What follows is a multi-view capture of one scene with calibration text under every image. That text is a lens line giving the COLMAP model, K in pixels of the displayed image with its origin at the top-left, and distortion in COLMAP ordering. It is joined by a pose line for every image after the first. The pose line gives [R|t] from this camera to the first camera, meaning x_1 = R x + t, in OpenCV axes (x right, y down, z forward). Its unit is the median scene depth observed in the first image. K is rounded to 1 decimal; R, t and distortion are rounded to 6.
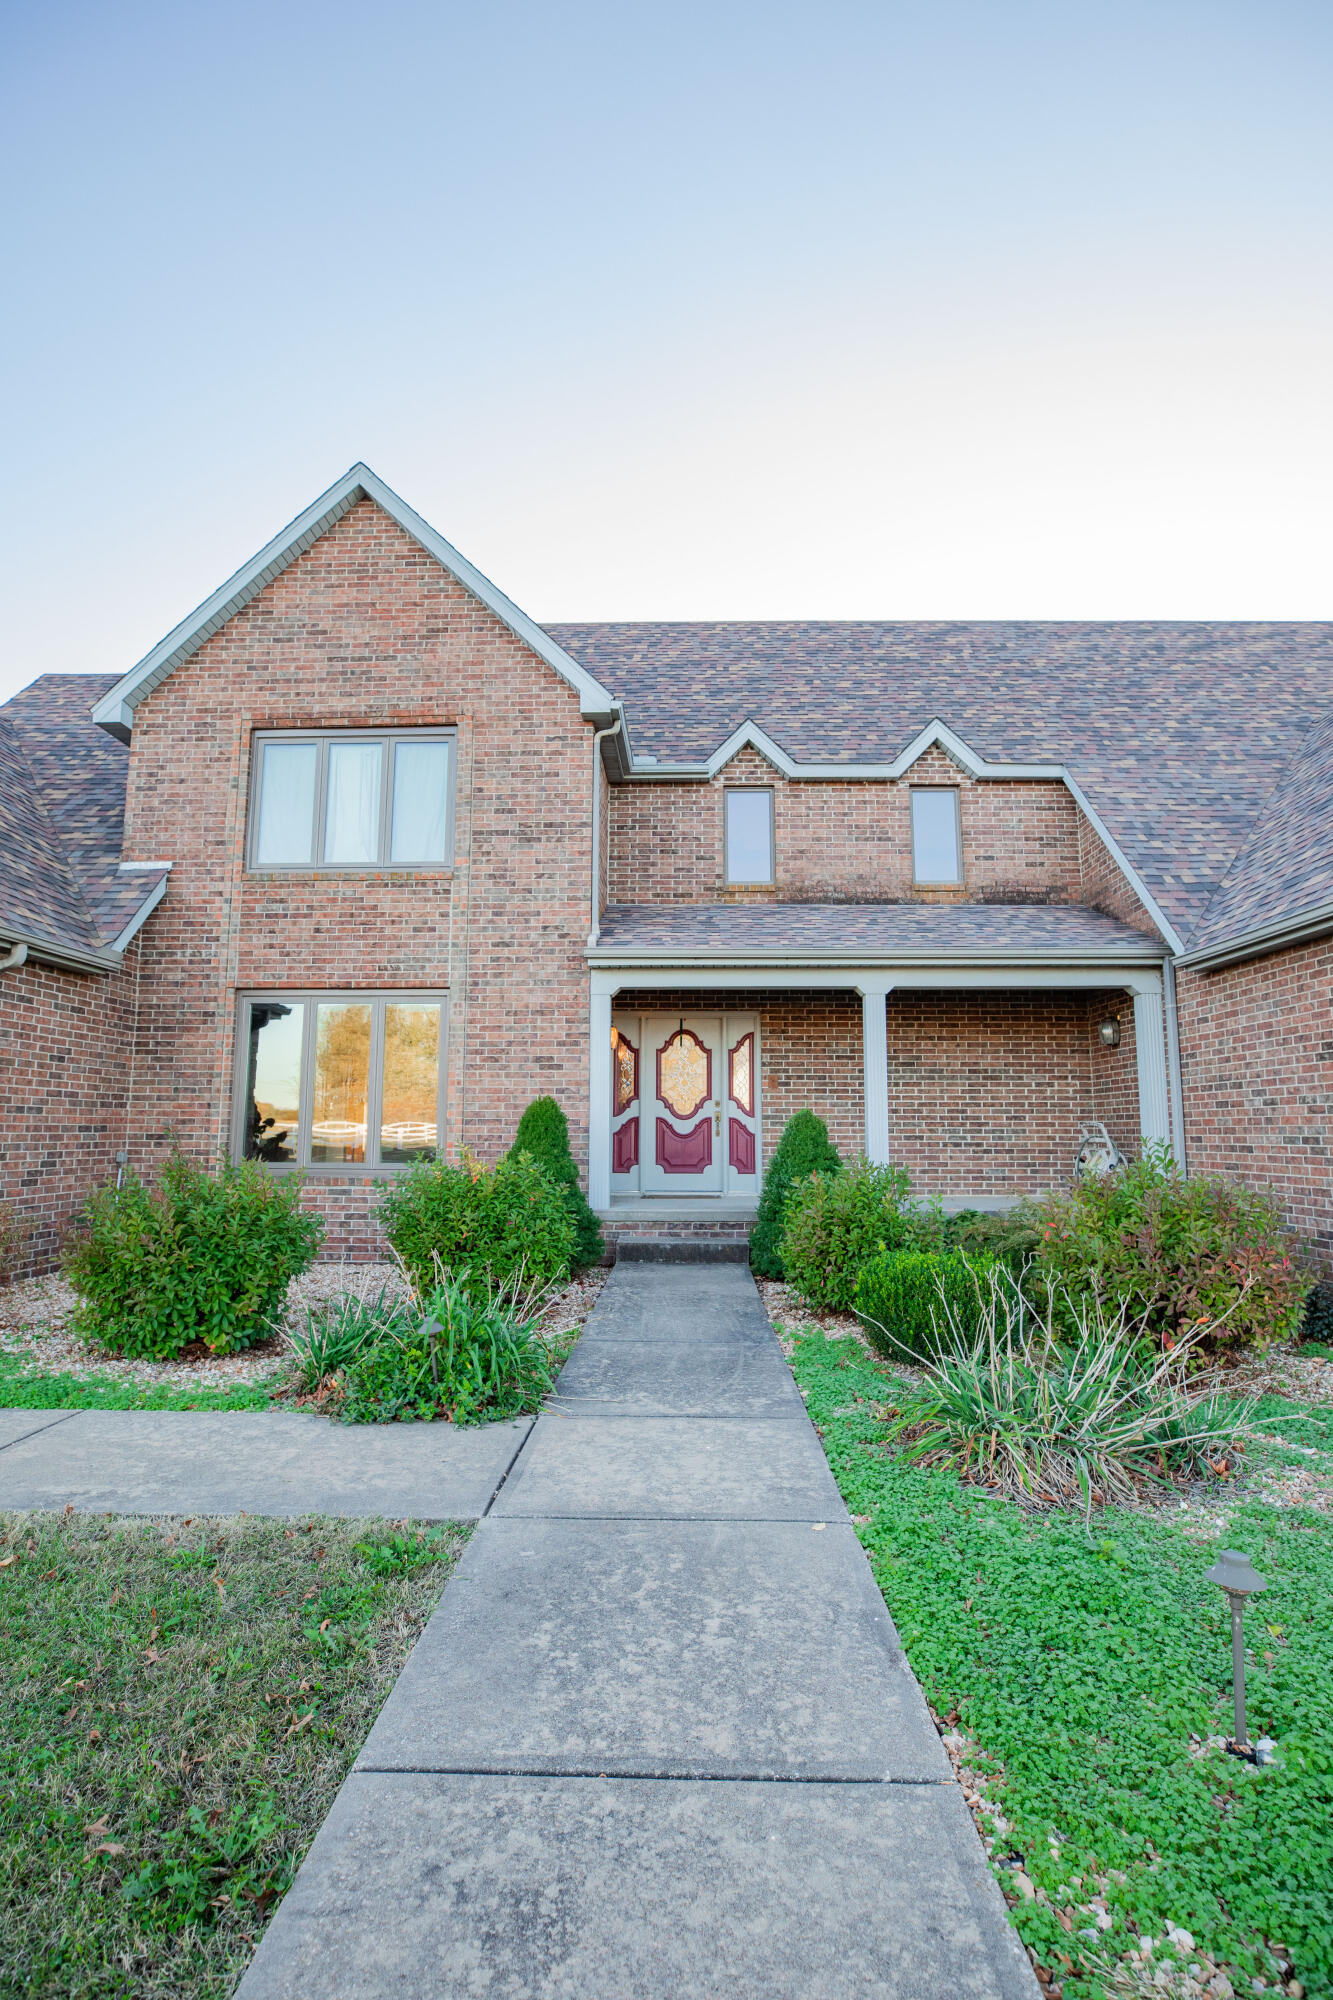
lens RADIAL K [[1009.4, 0, 659.4], [0, 1009.4, 987.9], [0, 0, 1]] dist [-0.029875, 0.000457]
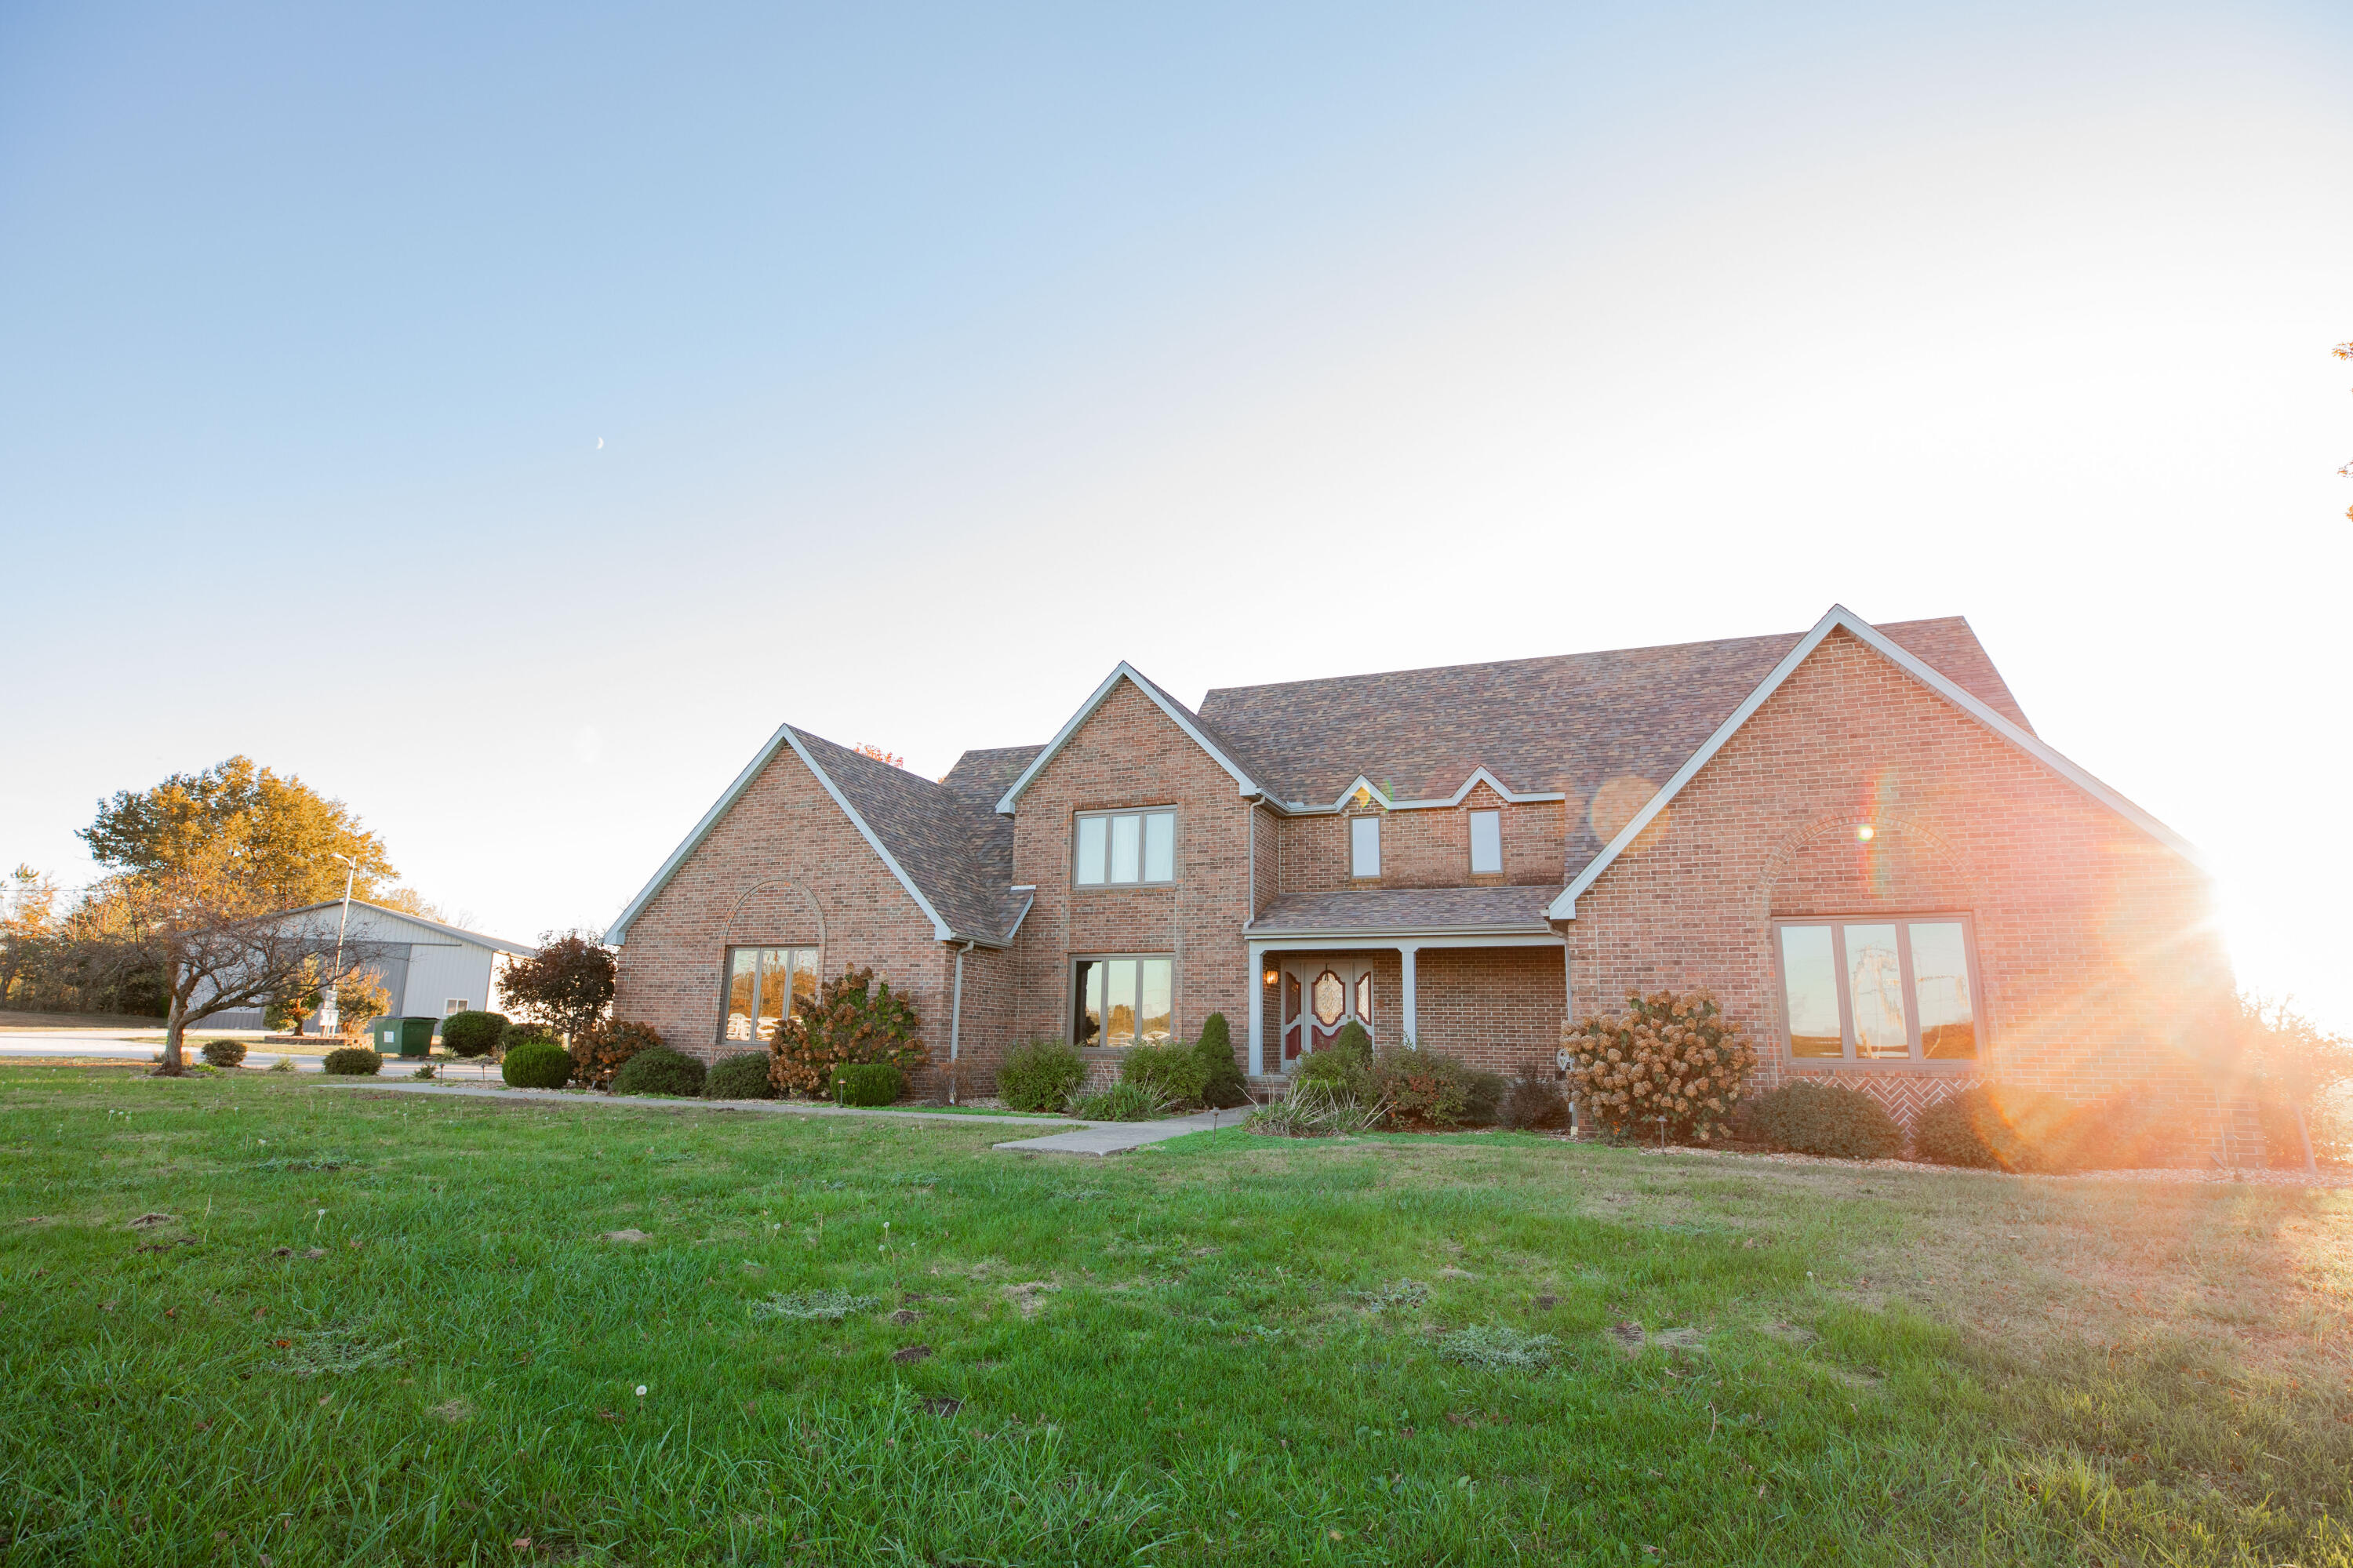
lens RADIAL K [[1129.6, 0, 1176.5], [0, 1129.6, 784.0], [0, 0, 1]] dist [-0.051672, 0.000033]
pose [[0.939504, -0.062239, -0.336836, 0.478184], [0.030937, 0.994753, -0.097517, -0.097910], [0.341138, 0.081197, 0.936500, -0.893139]]
